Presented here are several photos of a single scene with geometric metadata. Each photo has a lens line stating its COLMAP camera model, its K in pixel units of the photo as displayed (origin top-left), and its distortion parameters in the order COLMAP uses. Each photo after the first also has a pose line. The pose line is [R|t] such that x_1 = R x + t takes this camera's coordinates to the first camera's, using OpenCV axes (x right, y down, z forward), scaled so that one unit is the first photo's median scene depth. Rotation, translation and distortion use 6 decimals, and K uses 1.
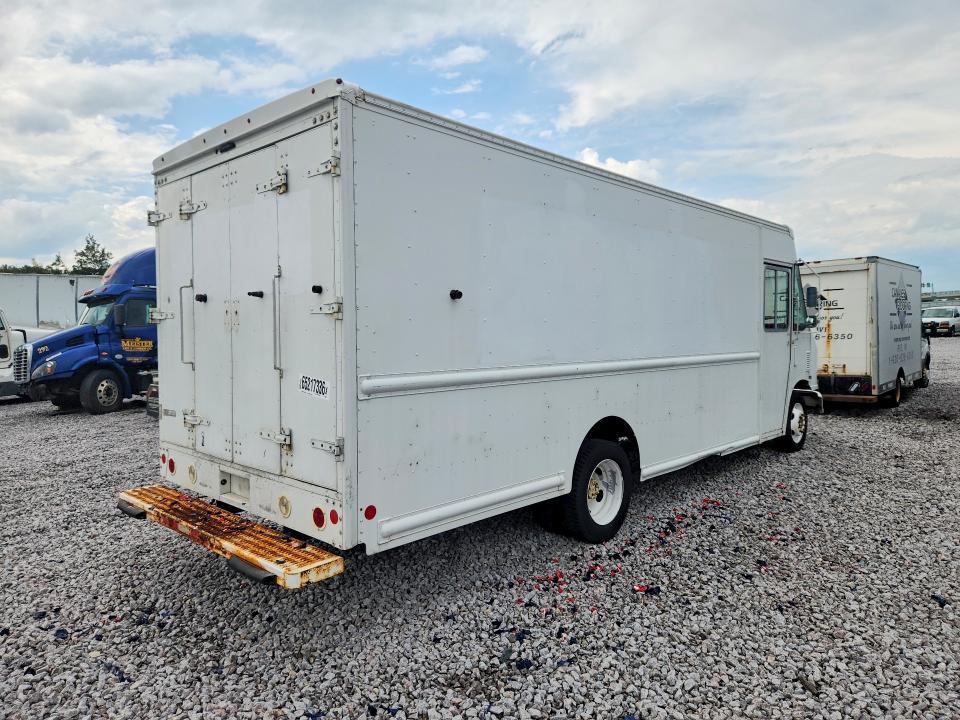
lens RADIAL K [[637.7, 0, 480.0], [0, 637.7, 360.0], [0, 0, 1]] dist [0.054804, -0.002635]
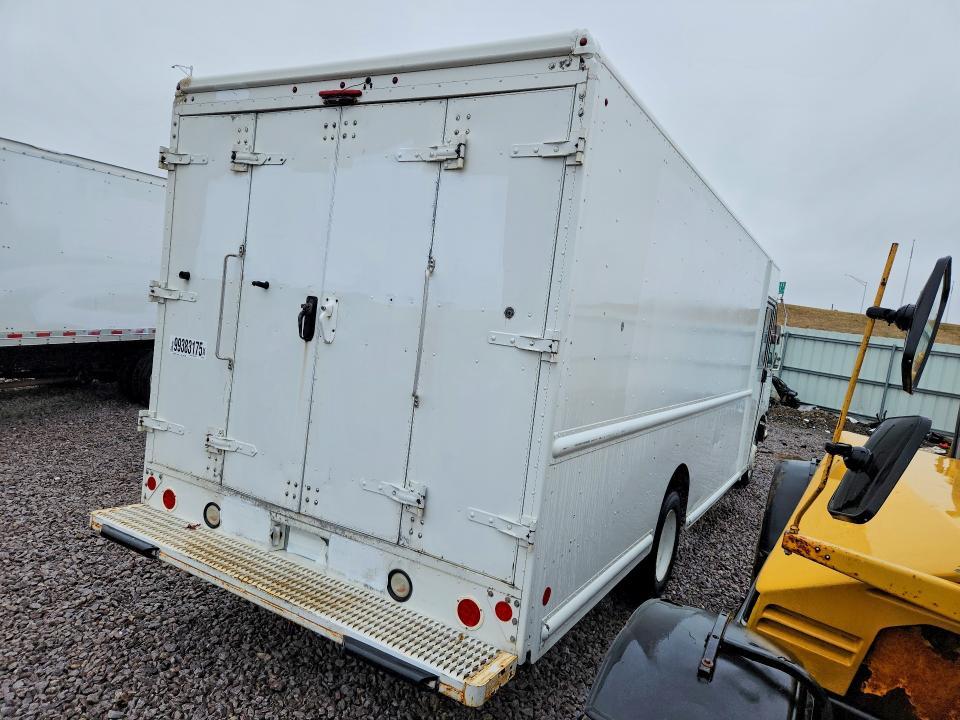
lens RADIAL K [[637.7, 0, 480.0], [0, 637.7, 360.0], [0, 0, 1]] dist [0.054804, -0.002635]
pose [[0.966106, 0.096859, 0.239286, -0.380026], [-0.104980, 0.994244, 0.021396, -0.055052], [-0.235836, -0.045791, 0.970713, 0.239809]]
